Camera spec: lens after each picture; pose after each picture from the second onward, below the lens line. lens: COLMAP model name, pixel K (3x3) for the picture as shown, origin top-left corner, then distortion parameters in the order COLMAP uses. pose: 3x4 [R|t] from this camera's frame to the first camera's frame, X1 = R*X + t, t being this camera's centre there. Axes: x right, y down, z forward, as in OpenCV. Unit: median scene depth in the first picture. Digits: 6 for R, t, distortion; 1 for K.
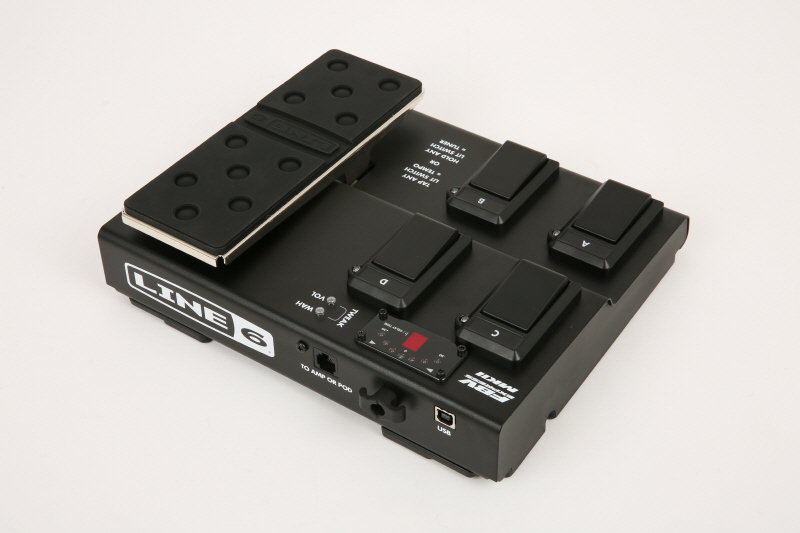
lens RADIAL K [[1416.5, 0, 398.9], [0, 1416.5, 263.4], [0, 0, 1]] dist [0.057193, 0.000000]
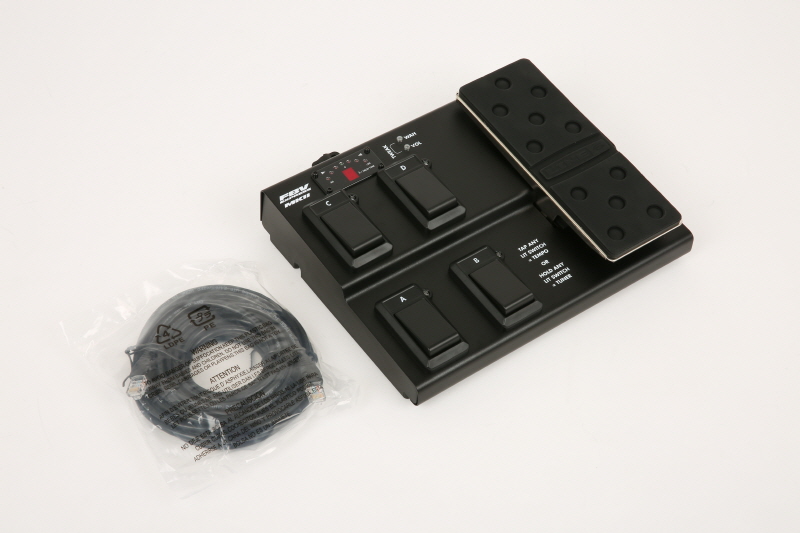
lens RADIAL K [[1416.5, 0, 399.2], [0, 1416.5, 267.1], [0, 0, 1]] dist [0.057193, 0.000000]
pose [[-0.348120, 0.737220, -0.579068, 0.851975], [-0.671472, 0.234955, 0.702796, -0.921690], [0.654170, 0.633485, 0.413230, 0.422303]]
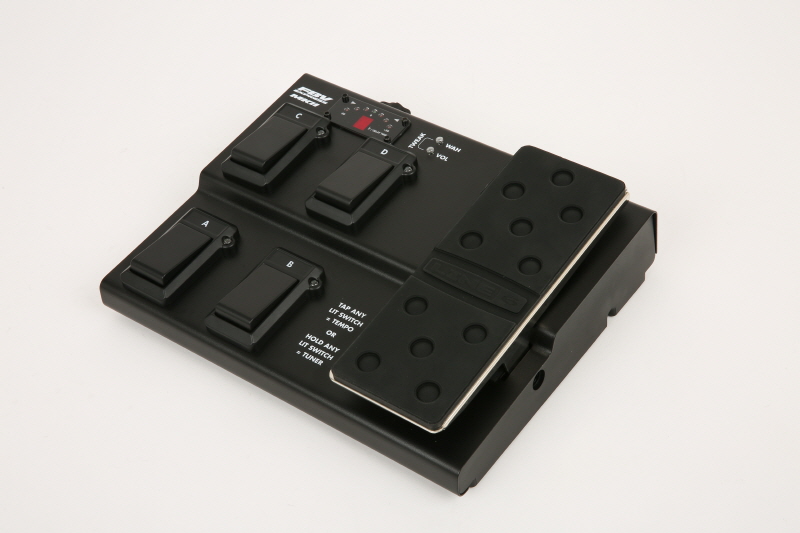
lens RADIAL K [[1416.5, 0, 402.3], [0, 1416.5, 266.8], [0, 0, 1]] dist [0.057193, 0.000000]
pose [[-0.990981, 0.071318, 0.113447, -0.140990], [0.114061, 0.004584, 0.993463, -1.070677], [0.070332, 0.997443, -0.012677, 1.030964]]
